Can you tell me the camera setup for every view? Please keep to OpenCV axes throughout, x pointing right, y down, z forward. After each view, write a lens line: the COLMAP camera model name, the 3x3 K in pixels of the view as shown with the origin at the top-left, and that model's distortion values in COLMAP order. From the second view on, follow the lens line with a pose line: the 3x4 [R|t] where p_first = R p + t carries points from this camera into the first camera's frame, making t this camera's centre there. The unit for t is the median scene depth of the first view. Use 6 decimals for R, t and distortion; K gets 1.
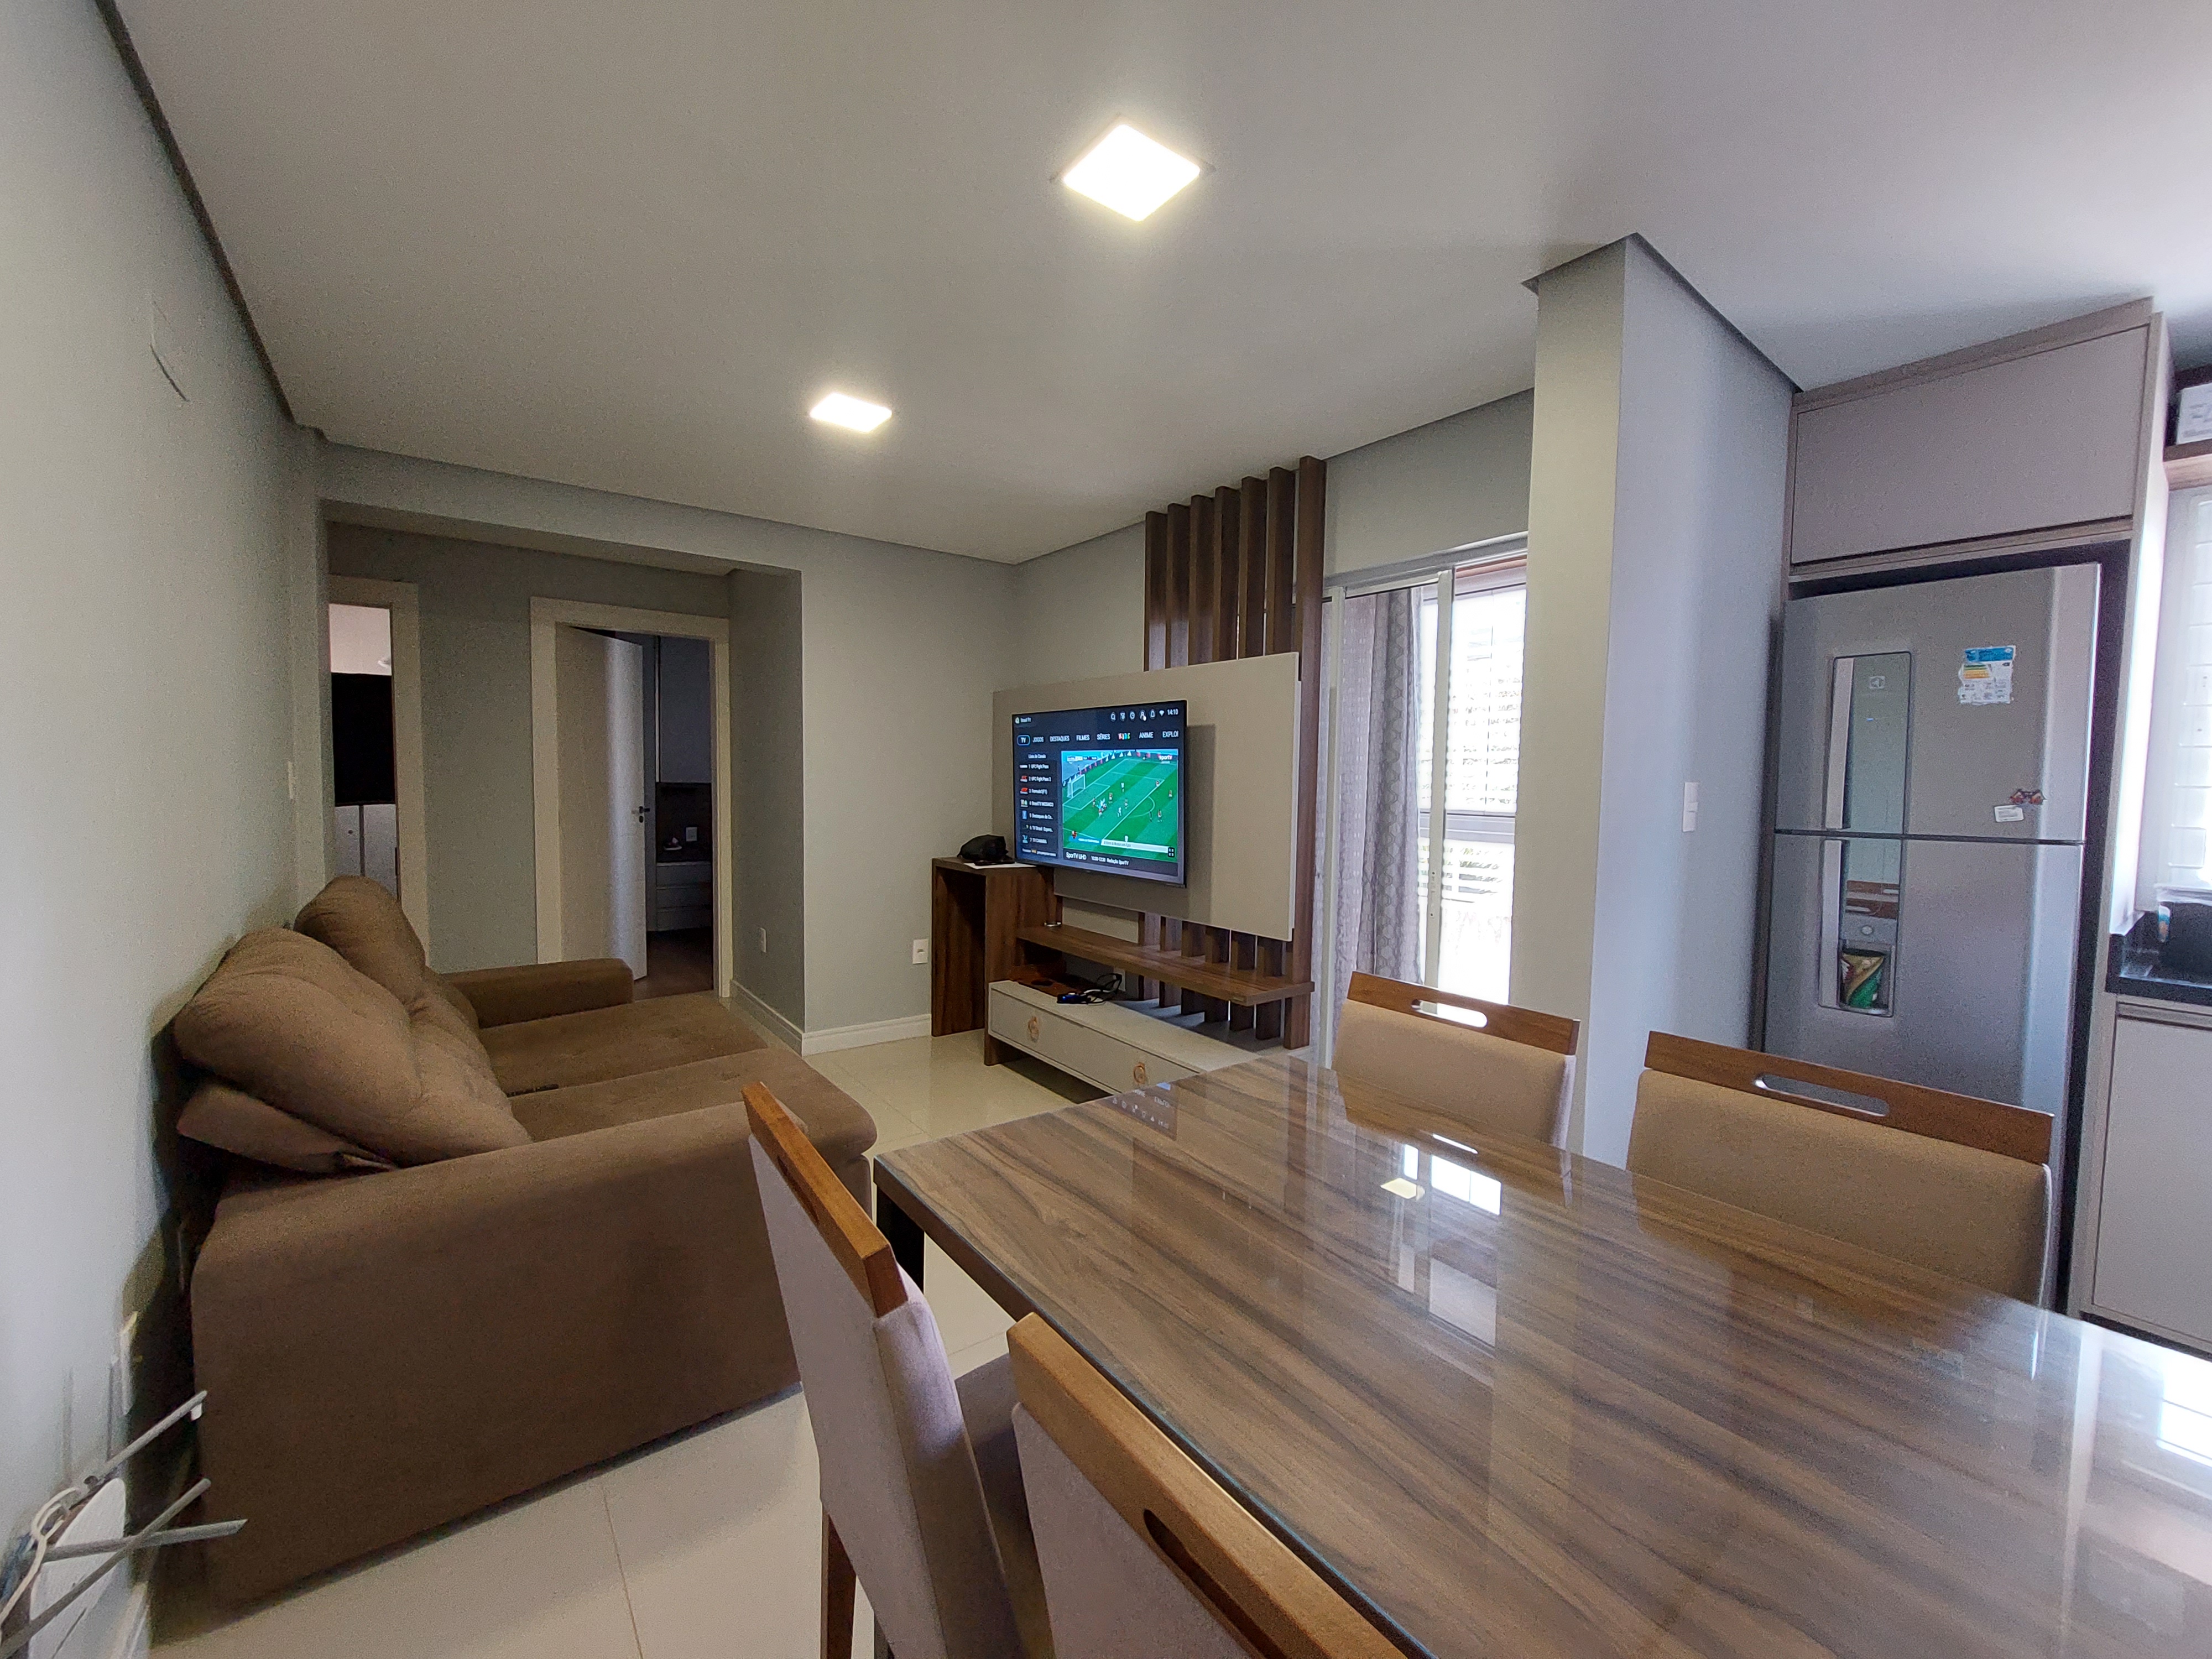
lens RADIAL K [[880.5, 0, 1112.9], [0, 880.5, 827.1], [0, 0, 1]] dist [-0.002601, -0.000130]
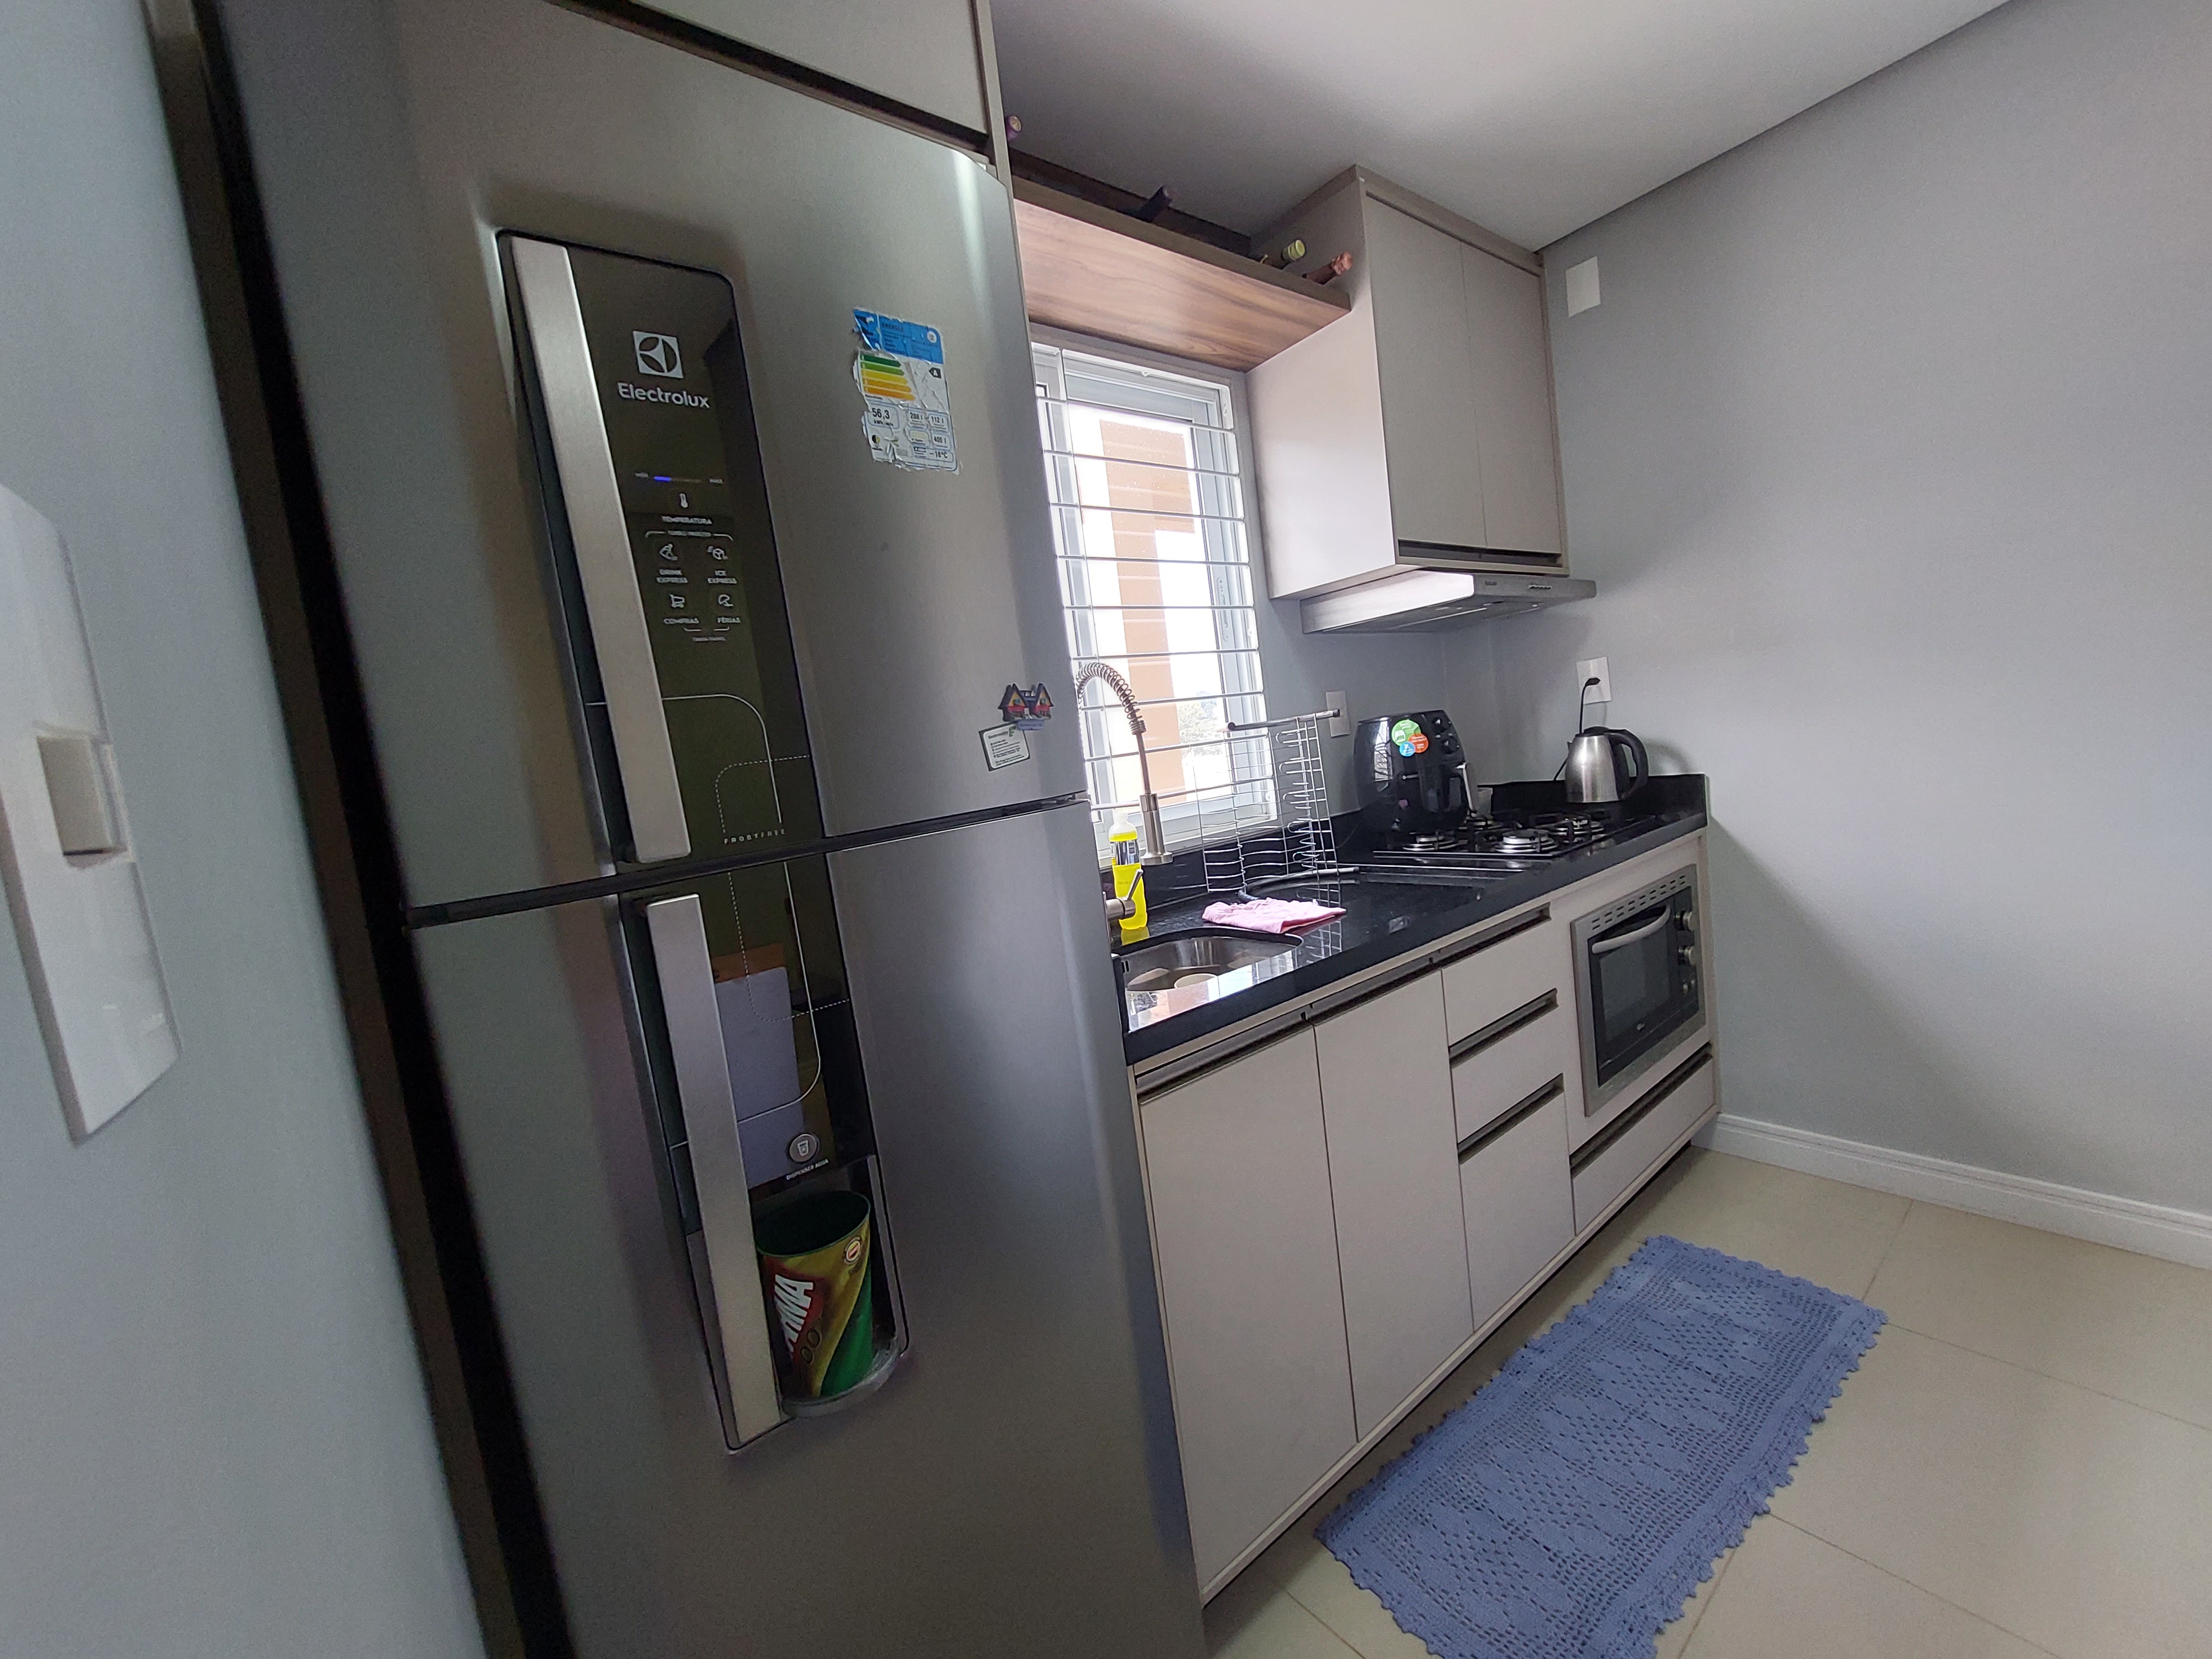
lens RADIAL K [[880.5, 0, 1104.9], [0, 880.5, 830.6], [0, 0, 1]] dist [-0.002601, -0.000130]
pose [[-0.012587, -0.109934, 0.993859, 0.334778], [0.179417, 0.977558, 0.110403, -0.008379], [-0.983693, 0.179705, 0.007420, 0.531423]]
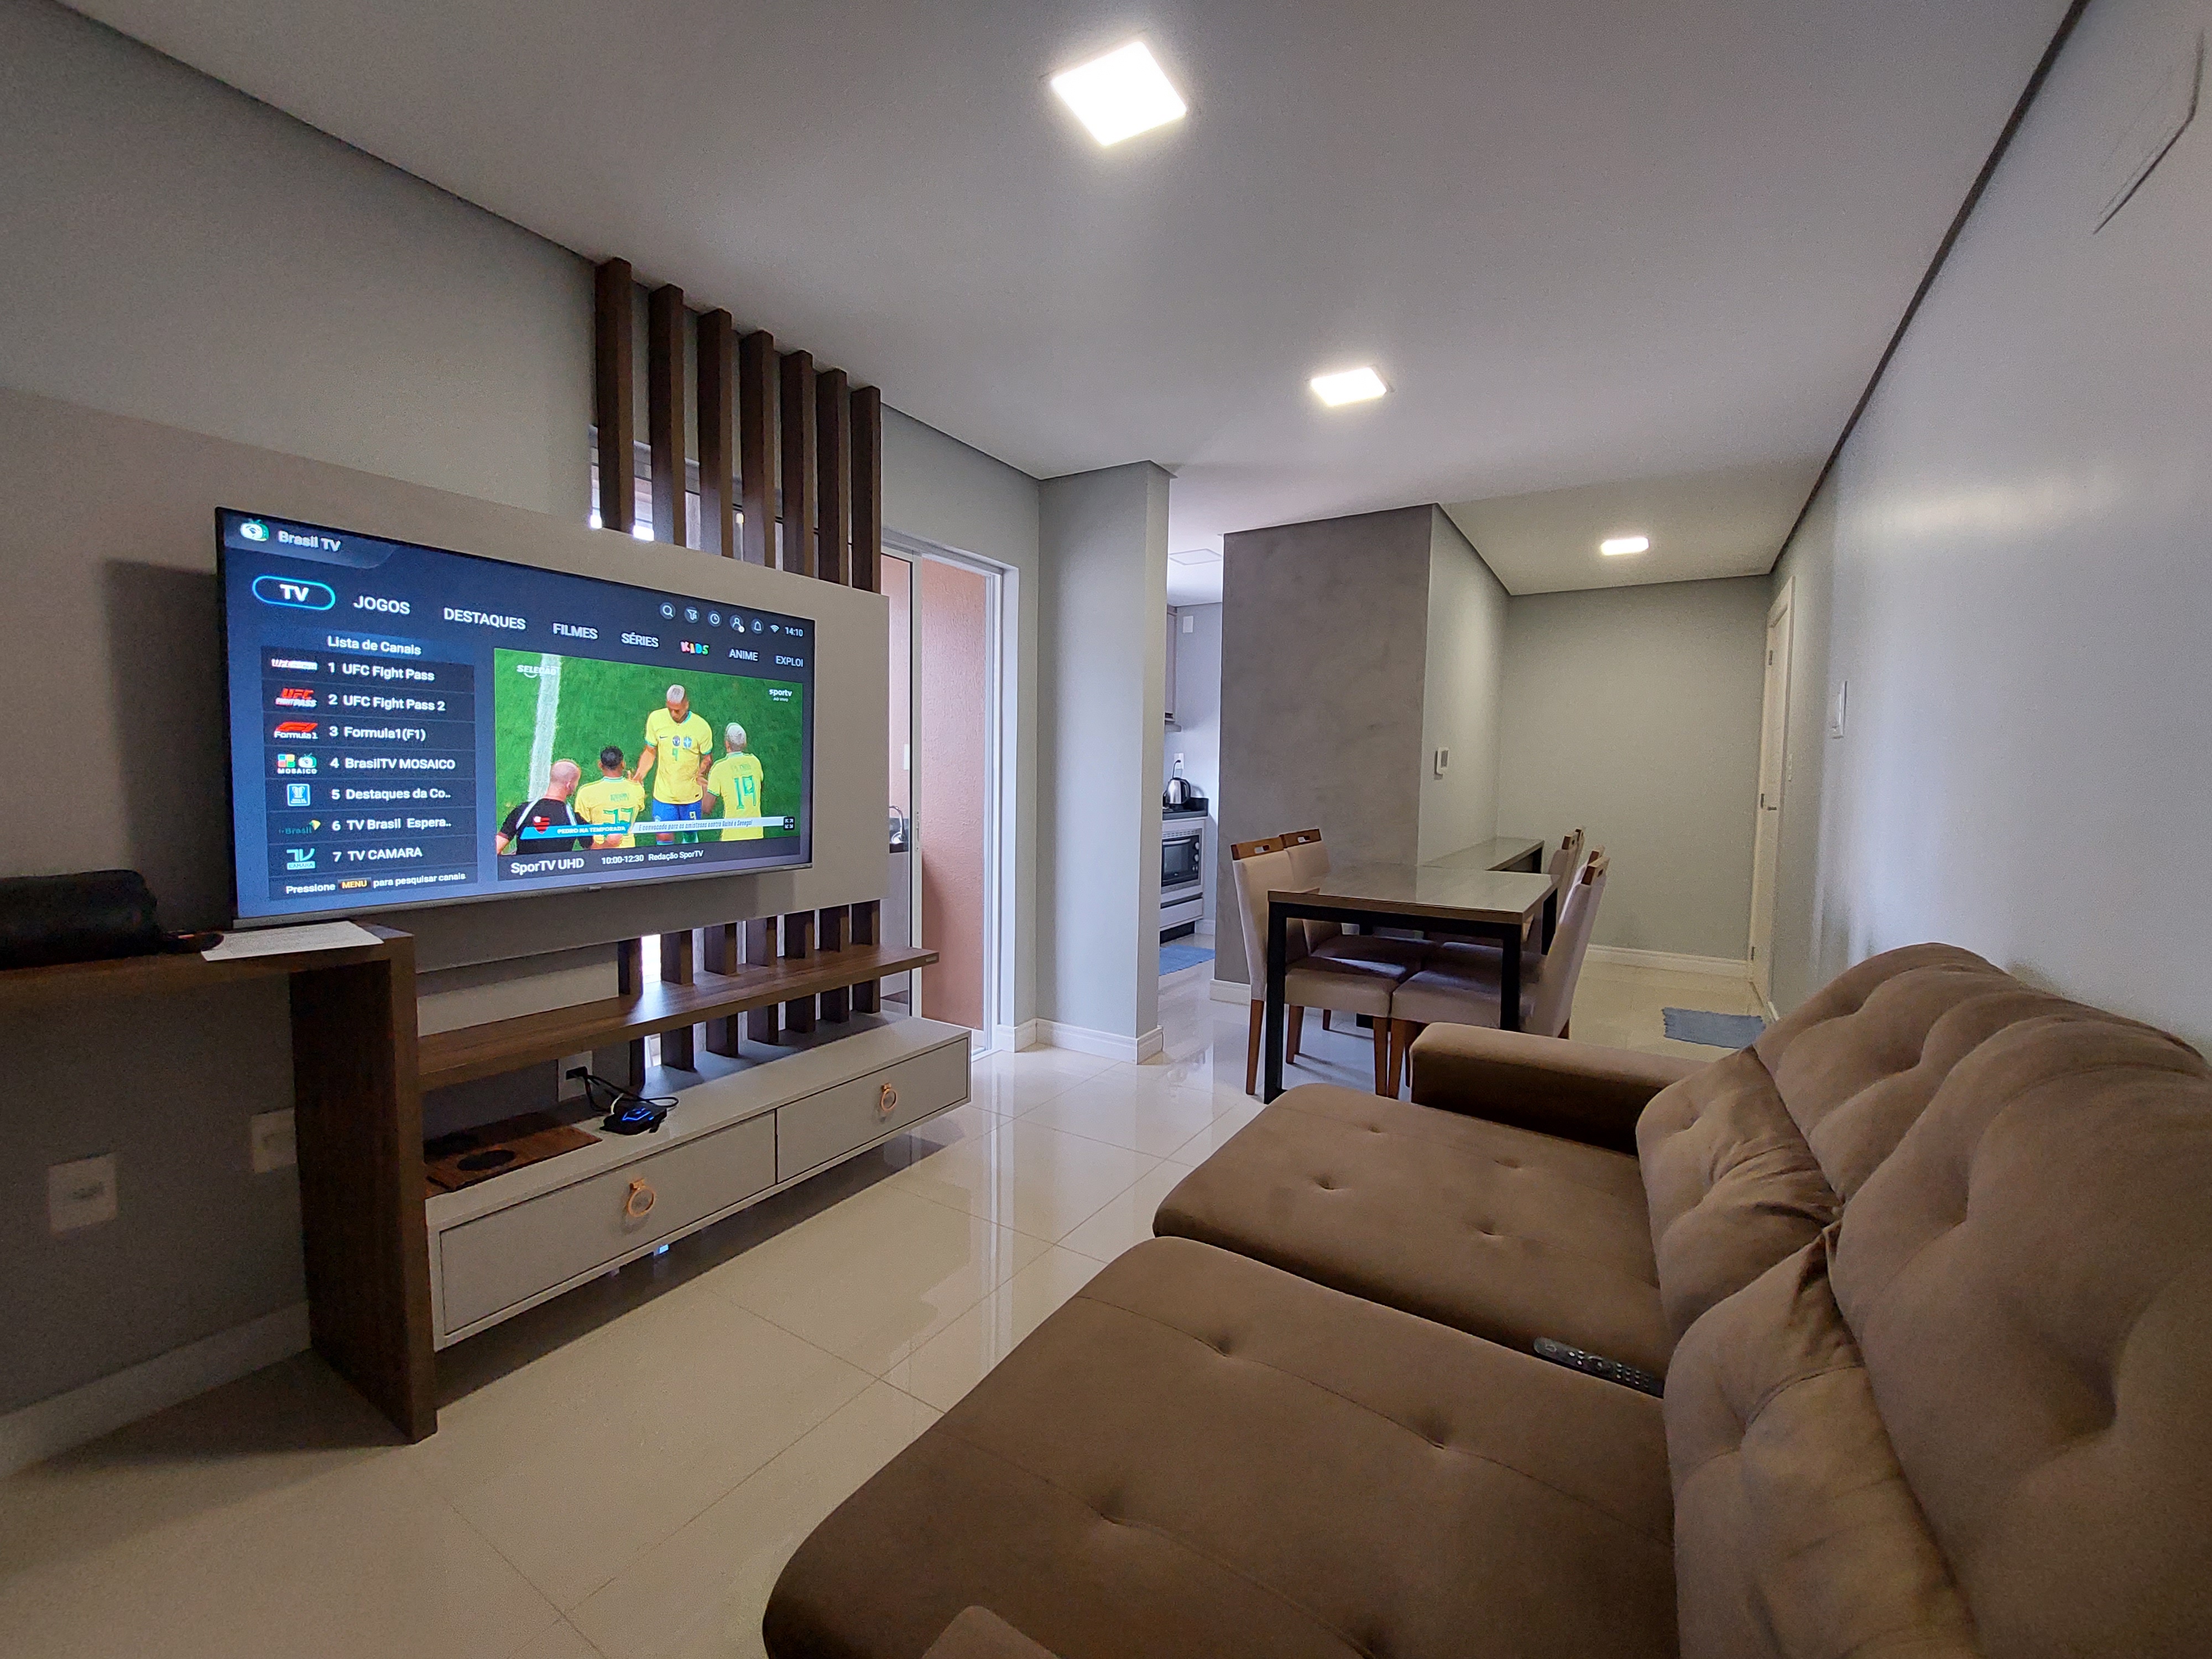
lens RADIAL K [[880.5, 0, 1109.3], [0, 880.5, 823.3], [0, 0, 1]] dist [-0.002601, -0.000130]
pose [[-0.353470, -0.081765, 0.931866, -0.659008], [0.026954, 0.994869, 0.097518, -0.033463], [-0.935058, 0.059587, -0.349452, 0.933782]]
